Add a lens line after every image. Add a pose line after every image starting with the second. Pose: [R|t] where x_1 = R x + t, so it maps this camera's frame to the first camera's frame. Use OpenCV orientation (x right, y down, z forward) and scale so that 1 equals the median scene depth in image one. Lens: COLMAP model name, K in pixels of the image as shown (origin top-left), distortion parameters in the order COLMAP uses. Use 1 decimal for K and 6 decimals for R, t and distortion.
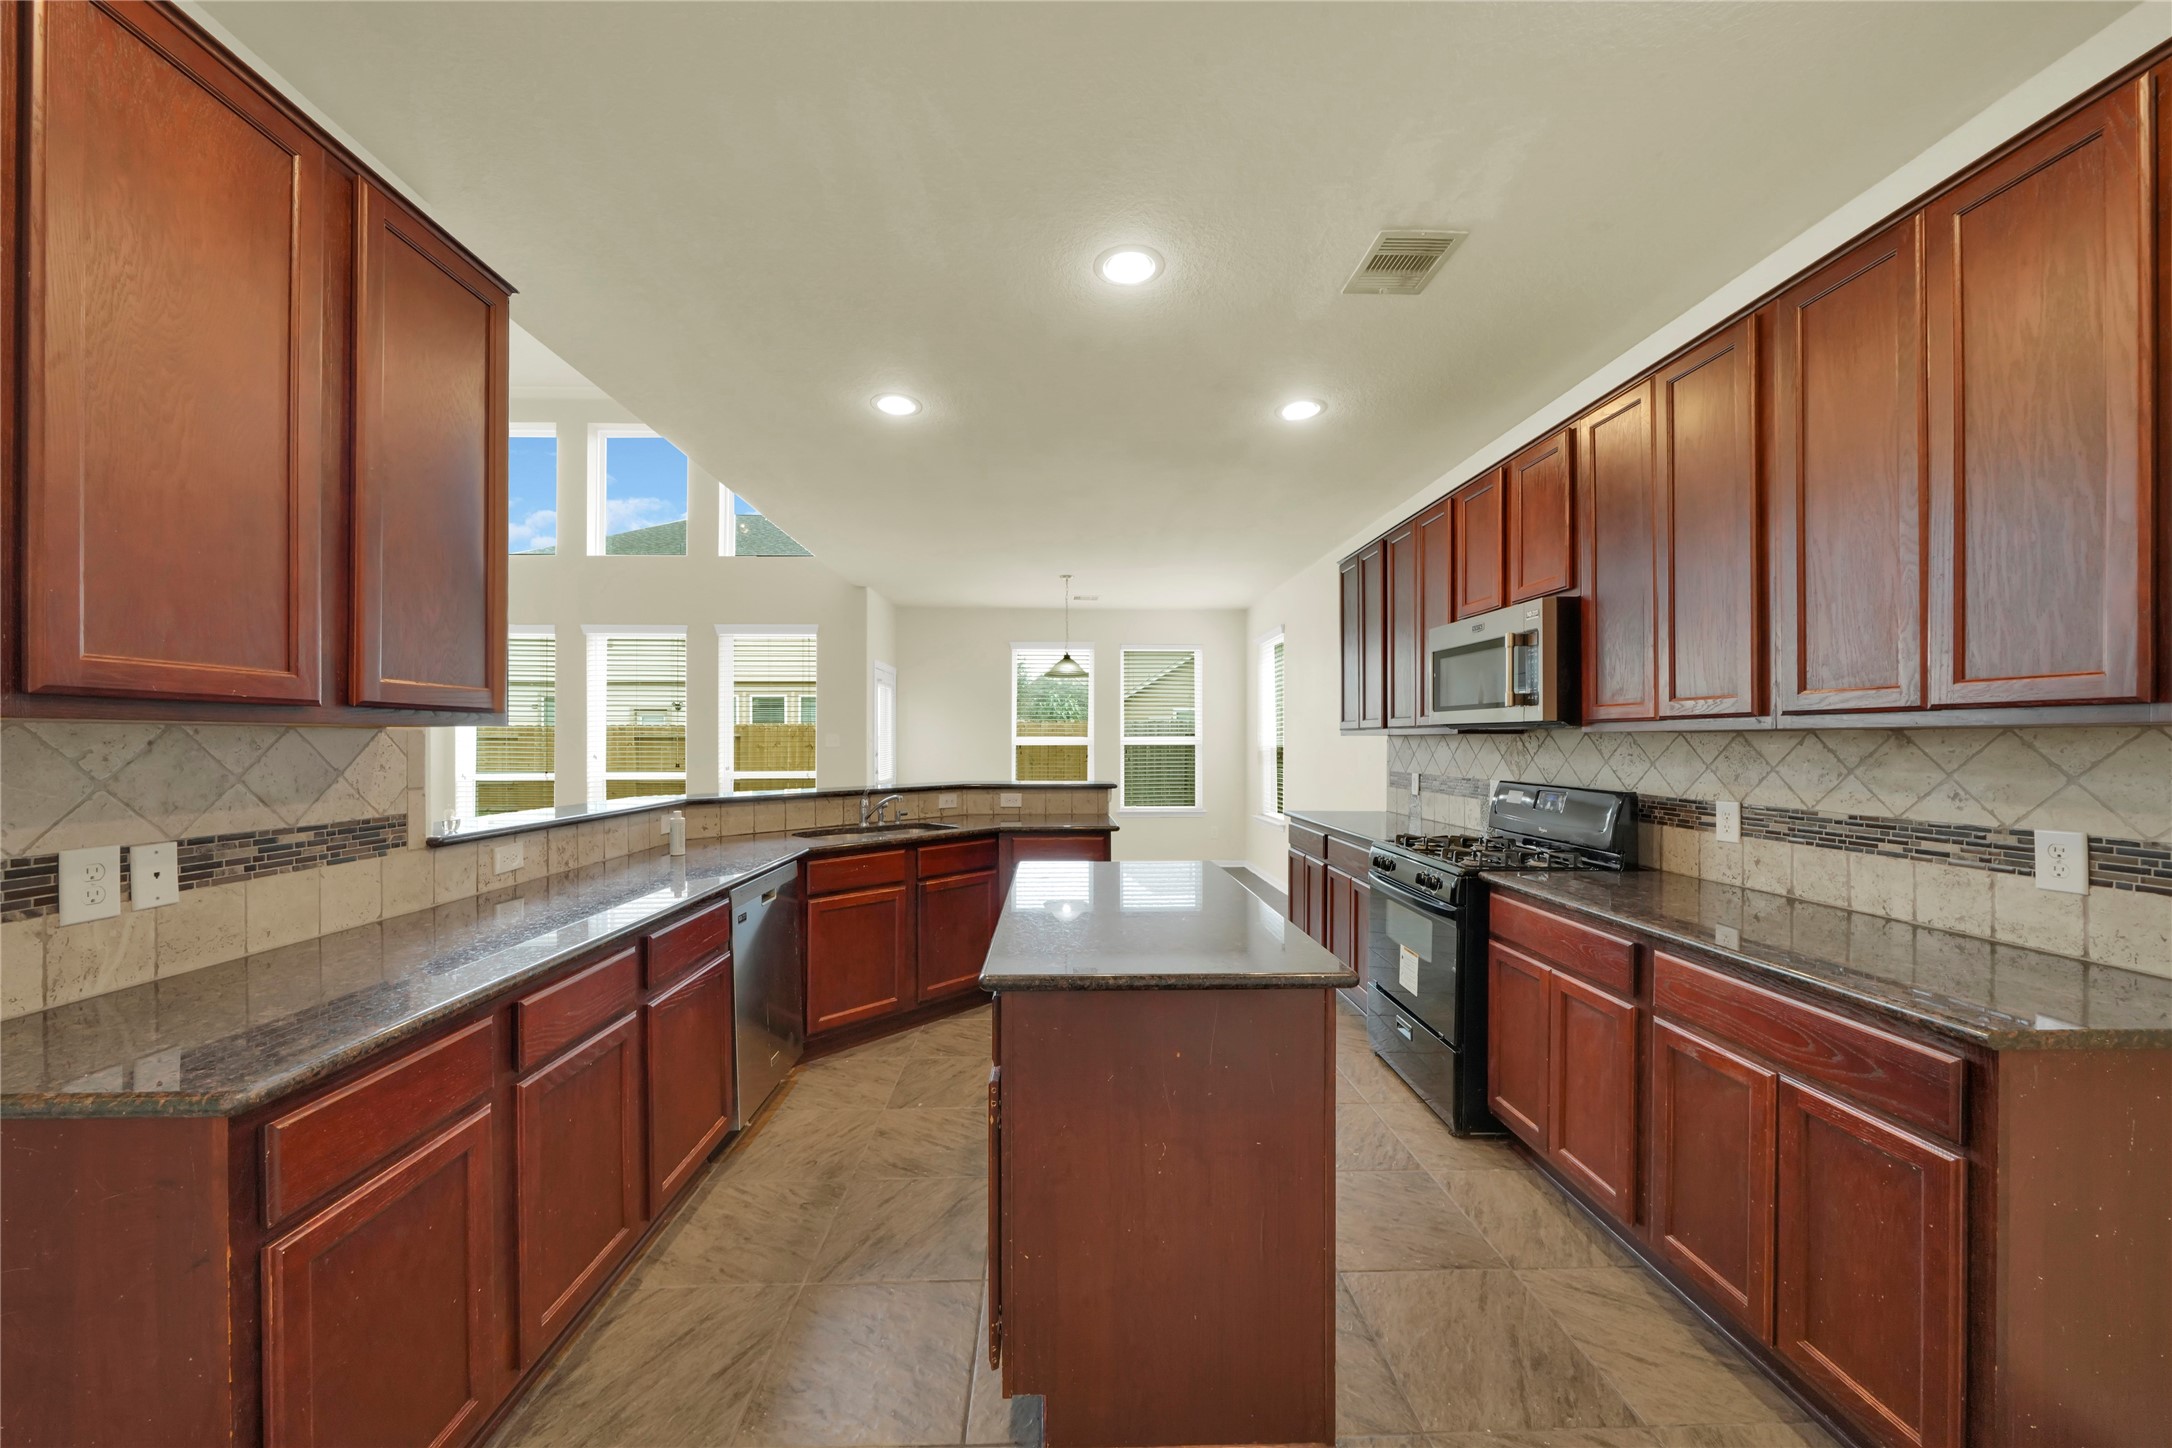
lens RADIAL K [[762.8, 0, 1082.6], [0, 762.8, 735.8], [0, 0, 1]] dist [-0.005038, -0.000235]
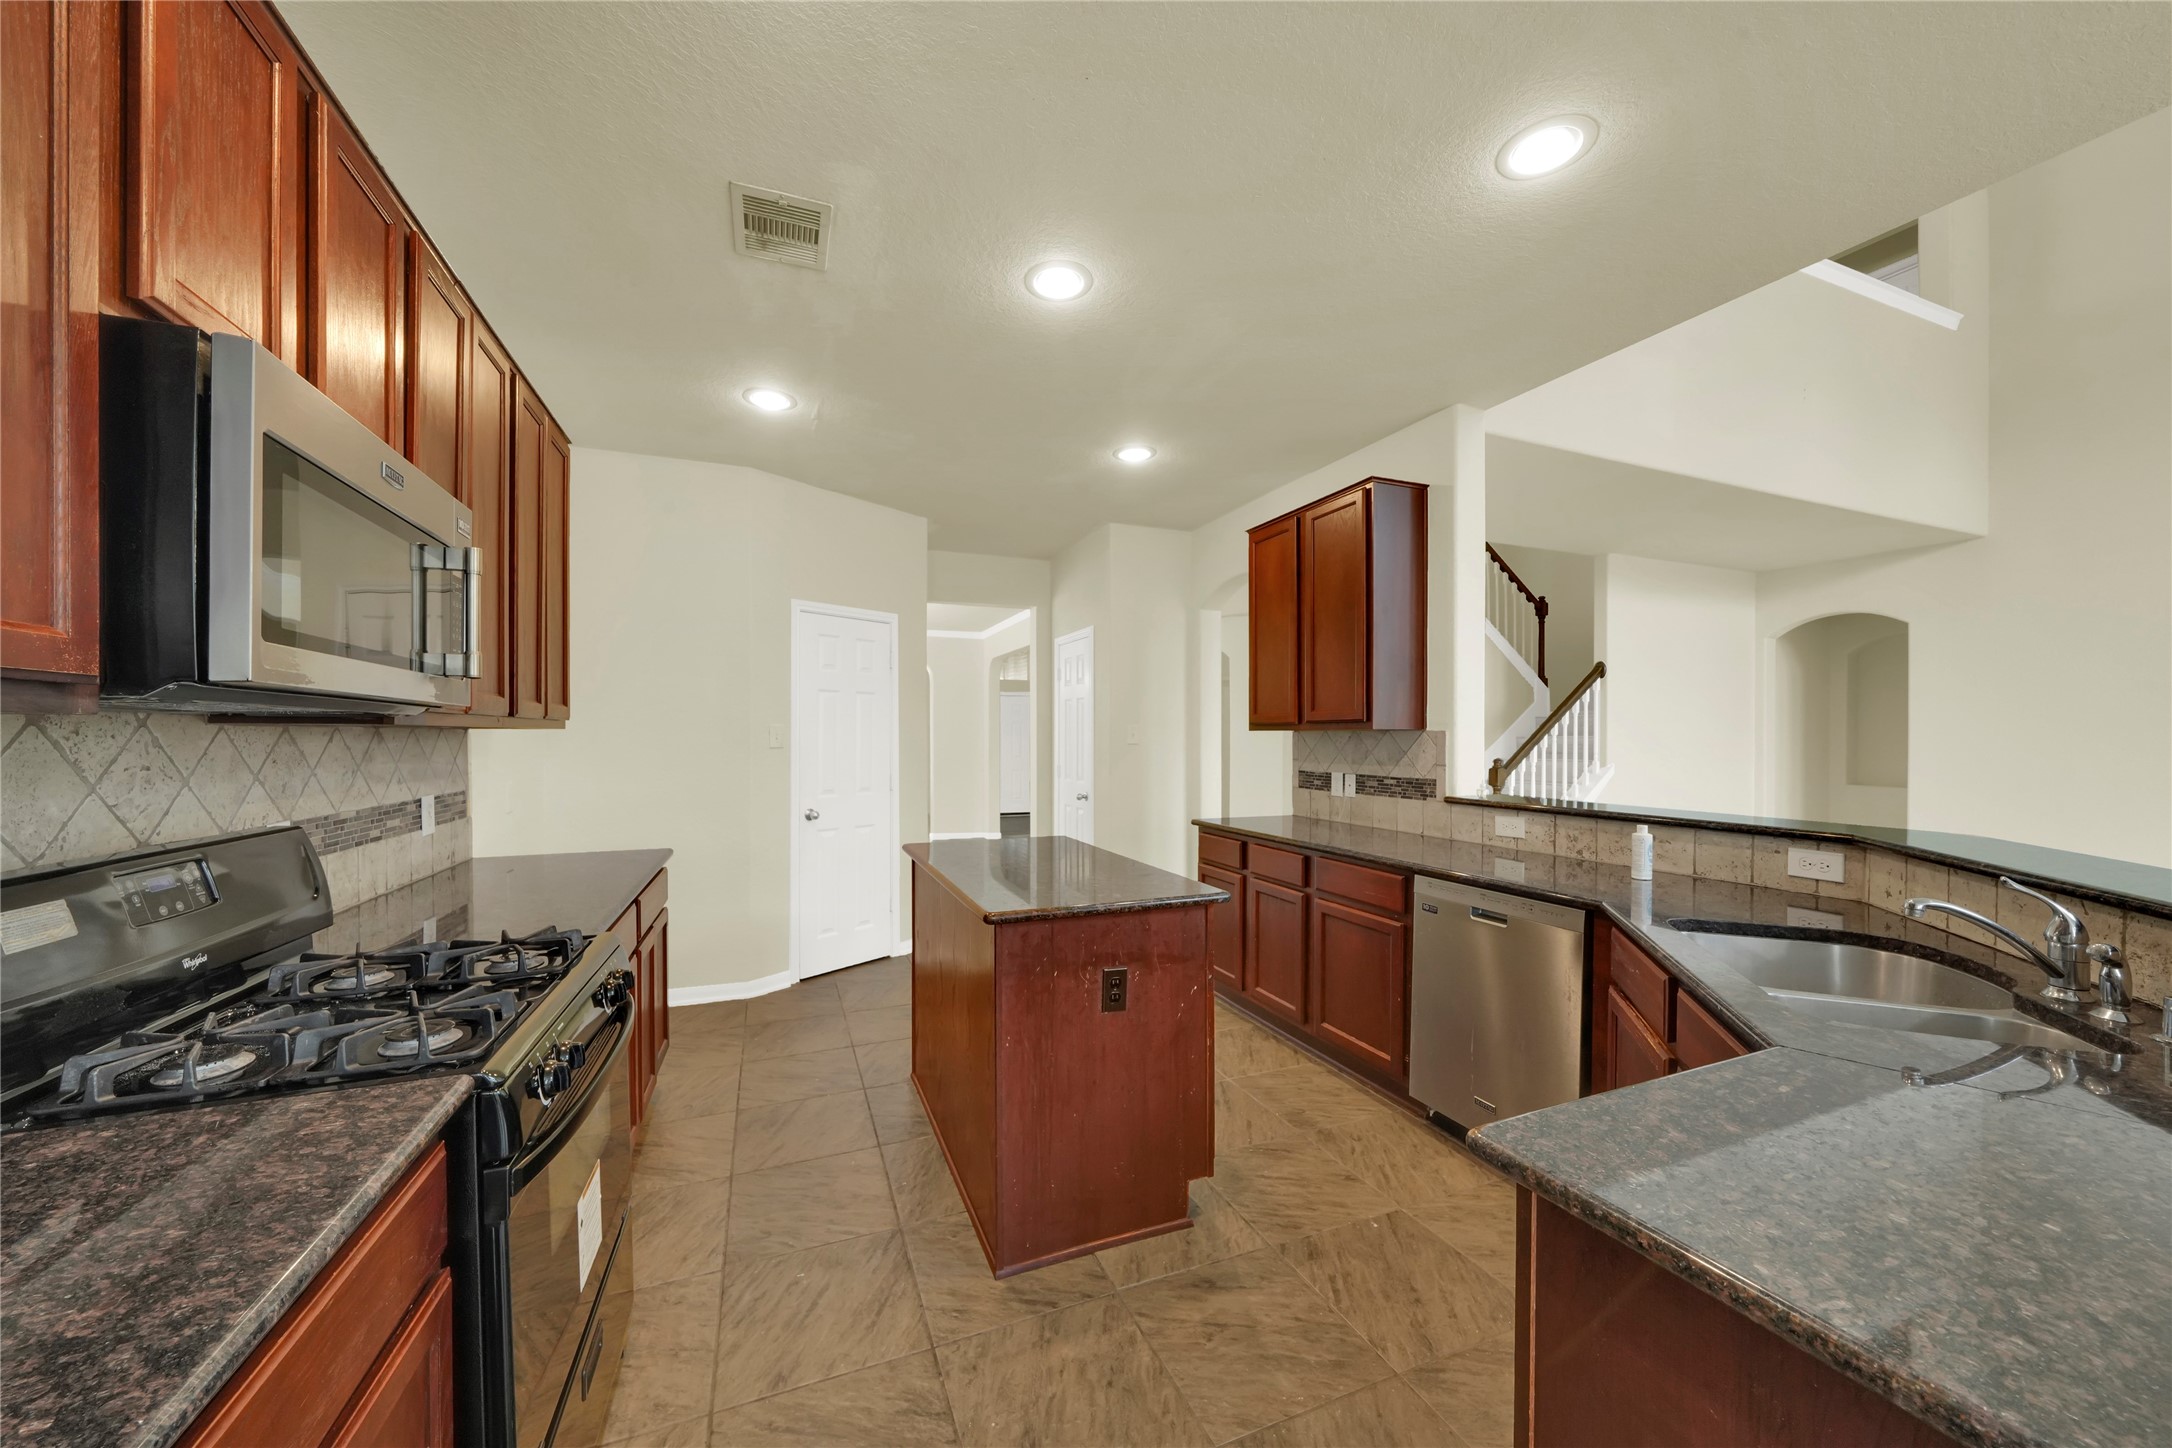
lens RADIAL K [[762.8, 0, 1085.5], [0, 762.8, 710.1], [0, 0, 1]] dist [-0.005038, -0.000235]
pose [[-0.937220, -0.011927, -0.348533, 0.463087], [0.001454, 0.999273, -0.038106, 0.010241], [0.348734, -0.036221, -0.936521, 2.346519]]
